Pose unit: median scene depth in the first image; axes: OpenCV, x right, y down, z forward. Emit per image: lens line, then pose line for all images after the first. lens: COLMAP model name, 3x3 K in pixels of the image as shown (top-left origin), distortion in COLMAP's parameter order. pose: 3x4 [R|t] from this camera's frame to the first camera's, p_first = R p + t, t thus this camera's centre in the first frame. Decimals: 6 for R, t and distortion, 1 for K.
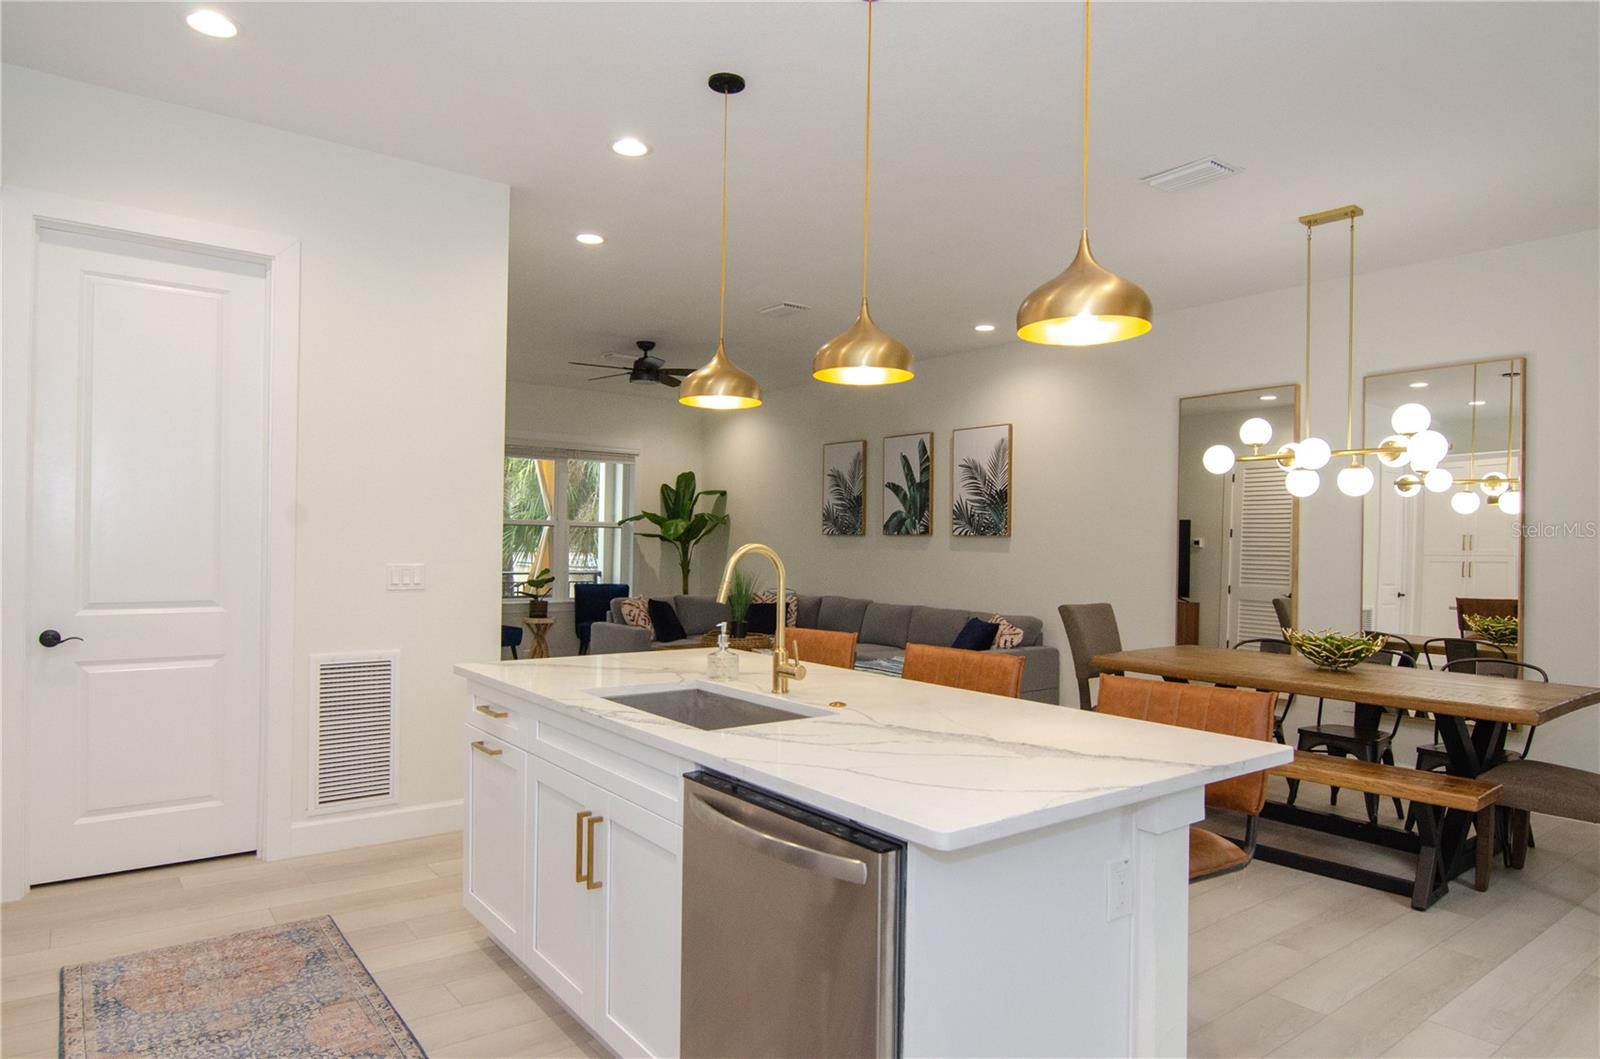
lens RADIAL K [[957.0, 0, 799.1], [0, 957.0, 531.1], [0, 0, 1]] dist [0.001952, 0.000046]
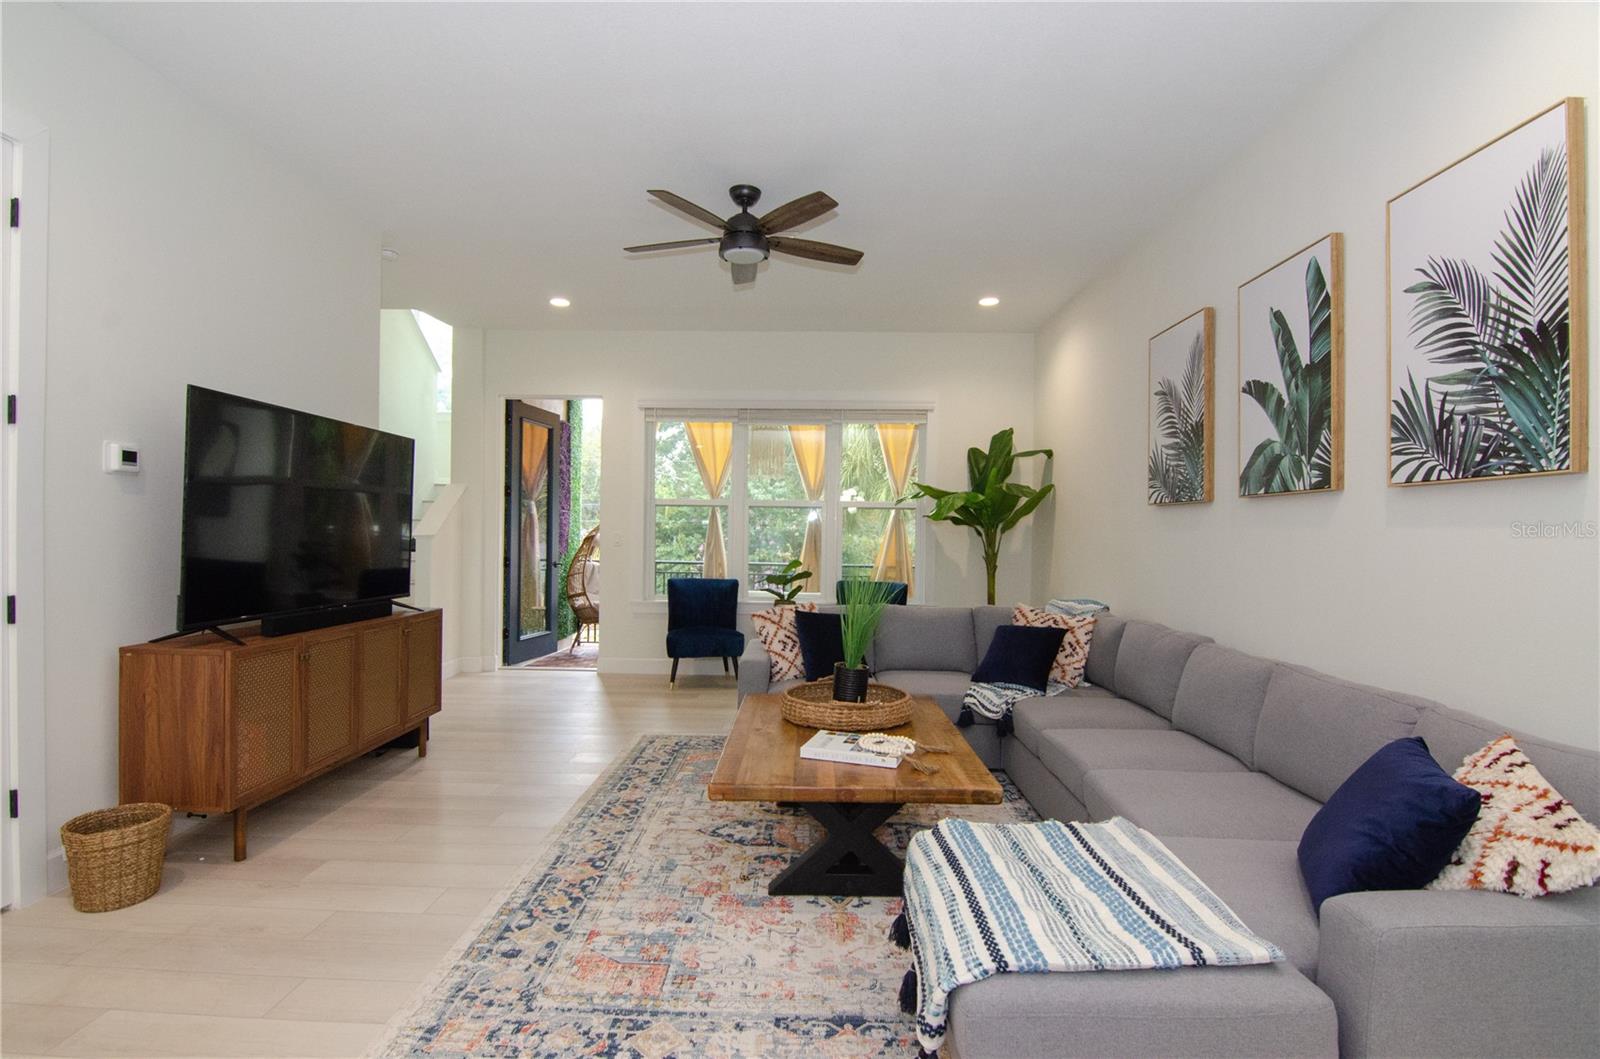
lens RADIAL K [[766.0, 0, 793.4], [0, 766.0, 538.5], [0, 0, 1]] dist [-0.030066, -0.001795]
pose [[0.772243, -0.001692, -0.635325, 0.160623], [0.005887, 0.999973, 0.004492, 0.021692], [0.635300, -0.007209, 0.772232, 0.606763]]
